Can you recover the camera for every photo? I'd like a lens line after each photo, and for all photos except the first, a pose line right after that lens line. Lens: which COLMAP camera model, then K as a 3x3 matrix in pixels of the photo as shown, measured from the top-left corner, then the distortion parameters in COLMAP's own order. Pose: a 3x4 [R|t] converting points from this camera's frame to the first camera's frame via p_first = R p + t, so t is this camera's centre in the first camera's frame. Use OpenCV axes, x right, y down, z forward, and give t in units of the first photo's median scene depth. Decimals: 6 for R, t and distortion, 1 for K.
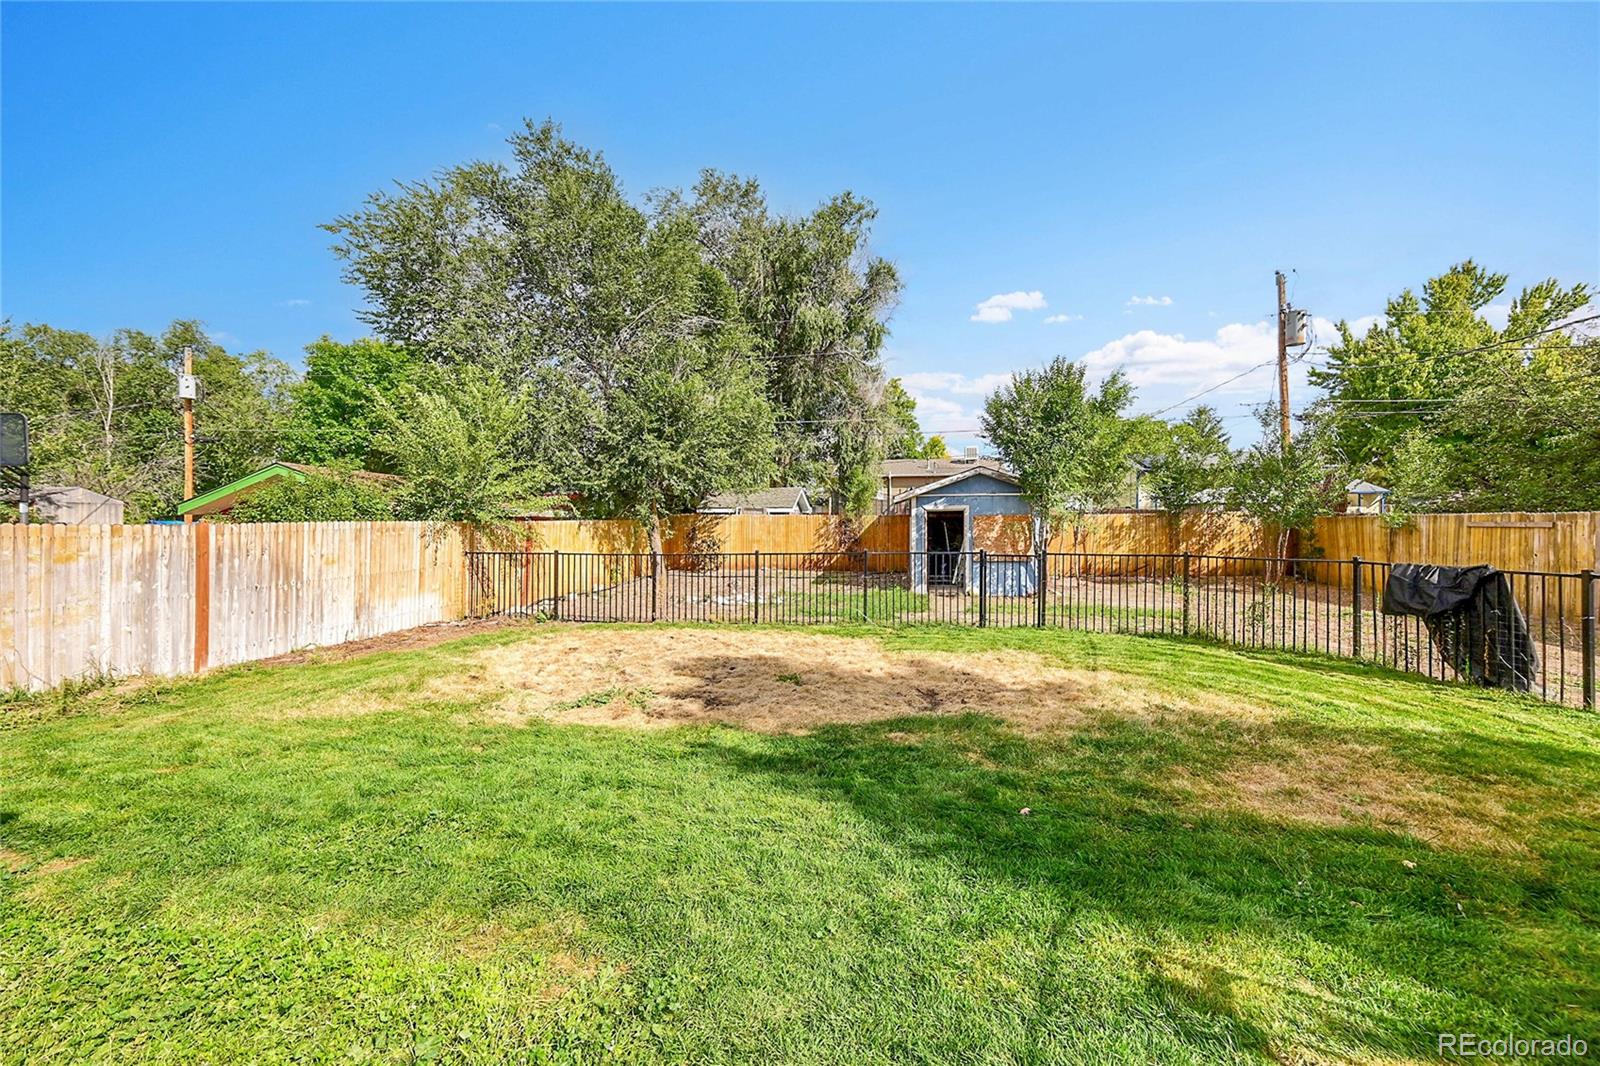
lens RADIAL K [[662.4, 0, 841.9], [0, 662.4, 534.4], [0, 0, 1]] dist [0.000140, 0.000073]
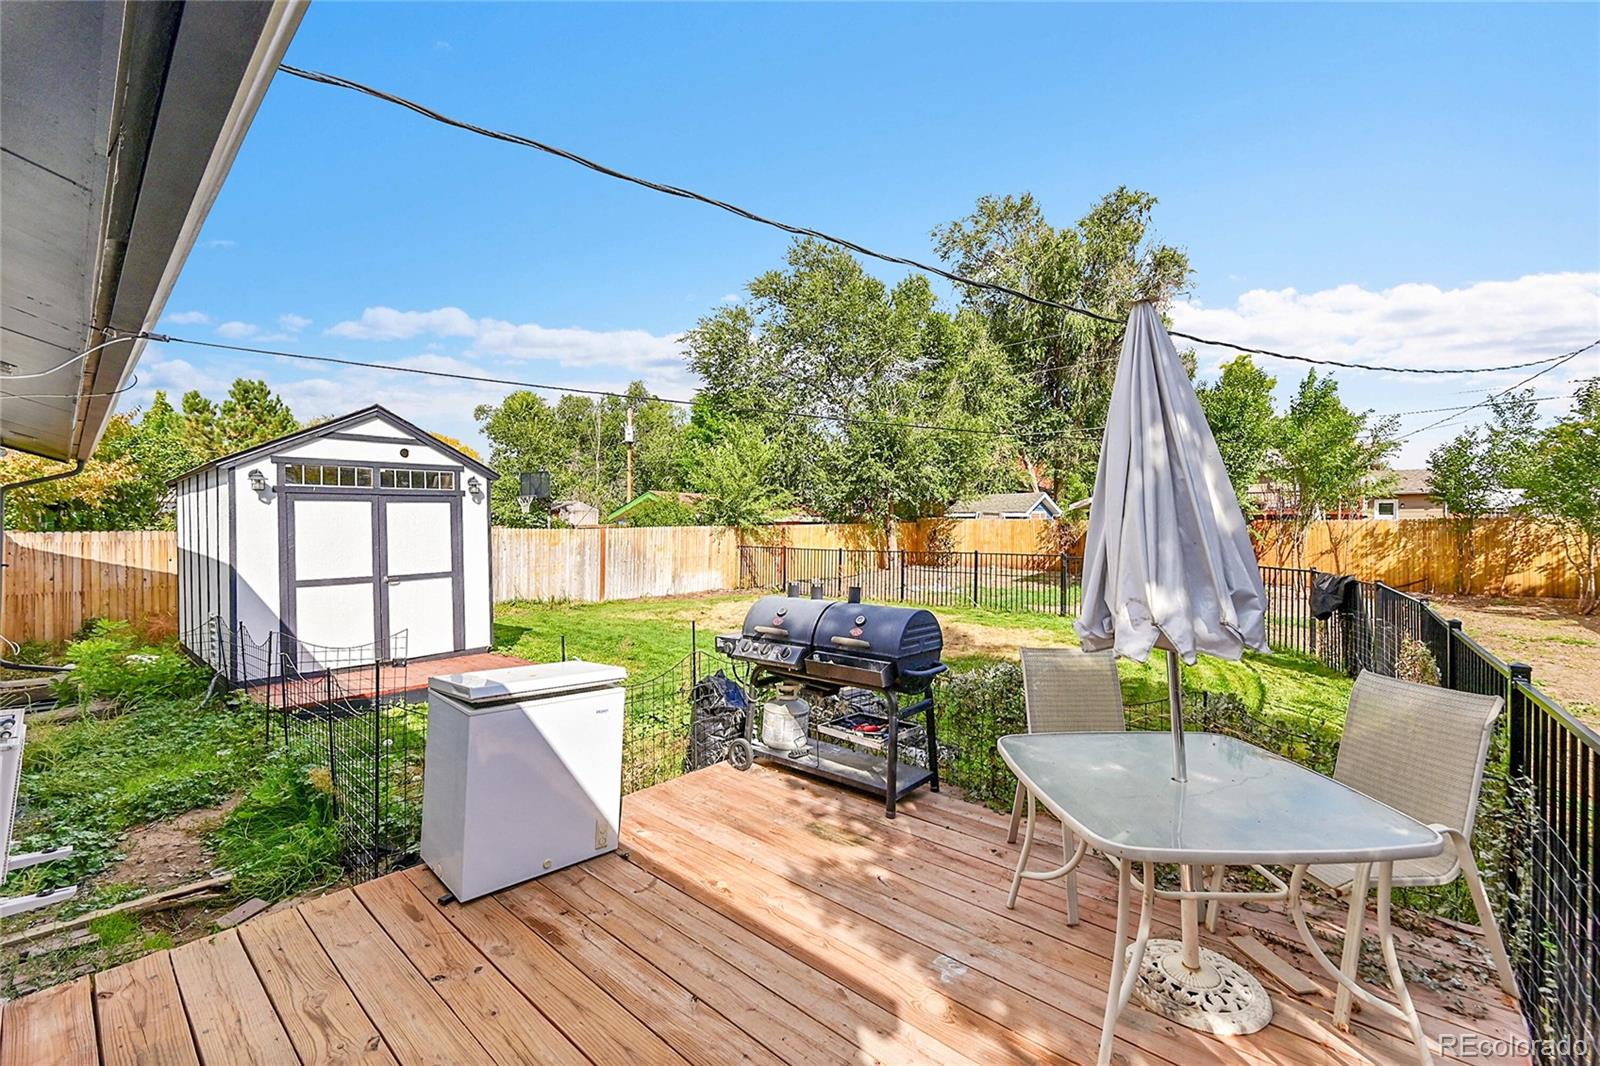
lens RADIAL K [[682.4, 0, 805.0], [0, 682.4, 536.9], [0, 0, 1]] dist [0.000036, 0.000124]
pose [[0.852219, 0.015589, -0.522953, 0.297345], [-0.013014, 0.999878, 0.008597, -0.007423], [0.523024, -0.000521, 0.852318, -0.206969]]
